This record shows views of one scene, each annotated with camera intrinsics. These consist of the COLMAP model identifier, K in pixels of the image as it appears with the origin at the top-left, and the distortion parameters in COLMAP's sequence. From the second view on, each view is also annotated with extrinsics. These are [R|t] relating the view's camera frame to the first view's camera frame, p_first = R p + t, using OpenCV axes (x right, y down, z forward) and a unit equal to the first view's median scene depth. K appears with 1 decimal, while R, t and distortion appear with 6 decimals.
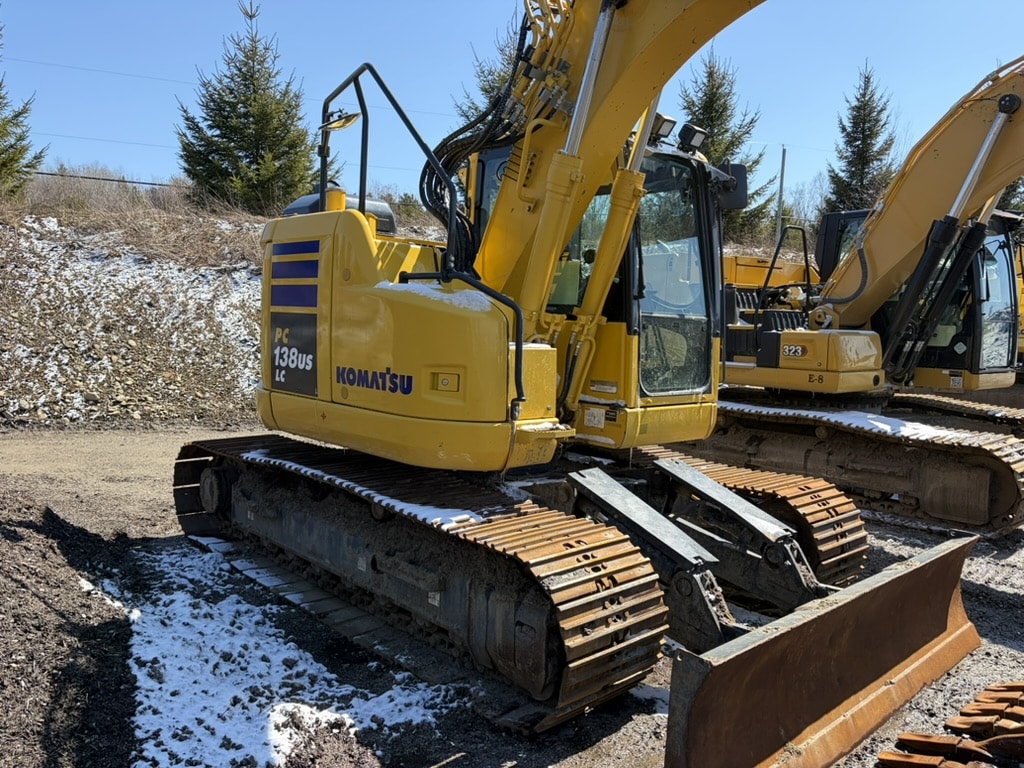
lens RADIAL K [[777.5, 0, 516.4], [0, 777.5, 390.1], [0, 0, 1]] dist [0.026380, -0.003936]
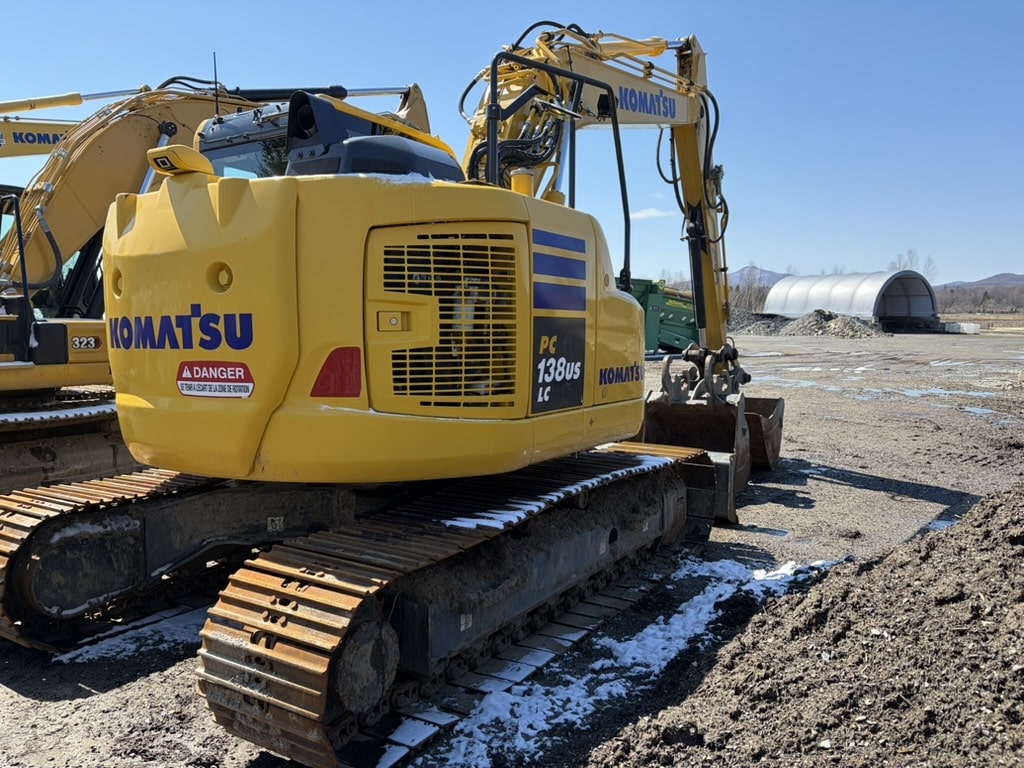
lens RADIAL K [[777.5, 0, 513.7], [0, 777.5, 376.6], [0, 0, 1]] dist [0.026380, -0.003936]
pose [[-0.240726, -0.094879, 0.965945, -1.123050], [0.073617, 0.990559, 0.115643, -0.138631], [-0.967797, 0.098948, -0.231469, 1.268694]]
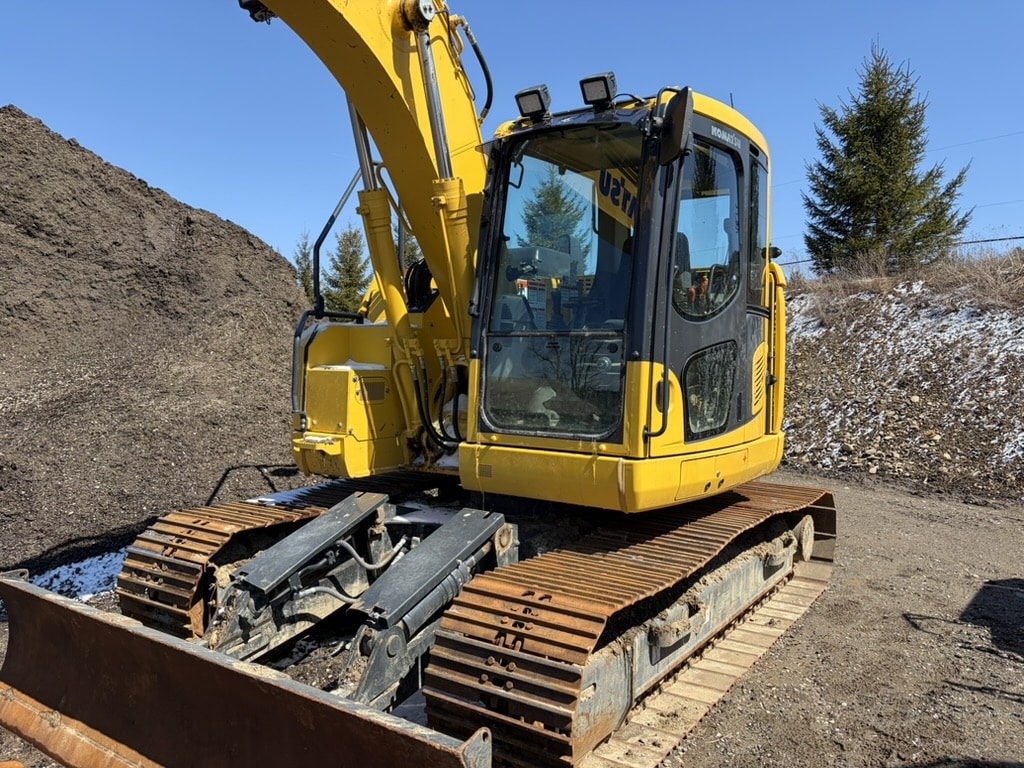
lens RADIAL K [[777.5, 0, 514.3], [0, 777.5, 384.5], [0, 0, 1]] dist [0.026380, -0.003936]
pose [[0.207944, -0.005047, -0.978128, 0.339195], [-0.090812, 0.995568, -0.024443, -0.008491], [0.973916, 0.093908, 0.206564, 0.293455]]
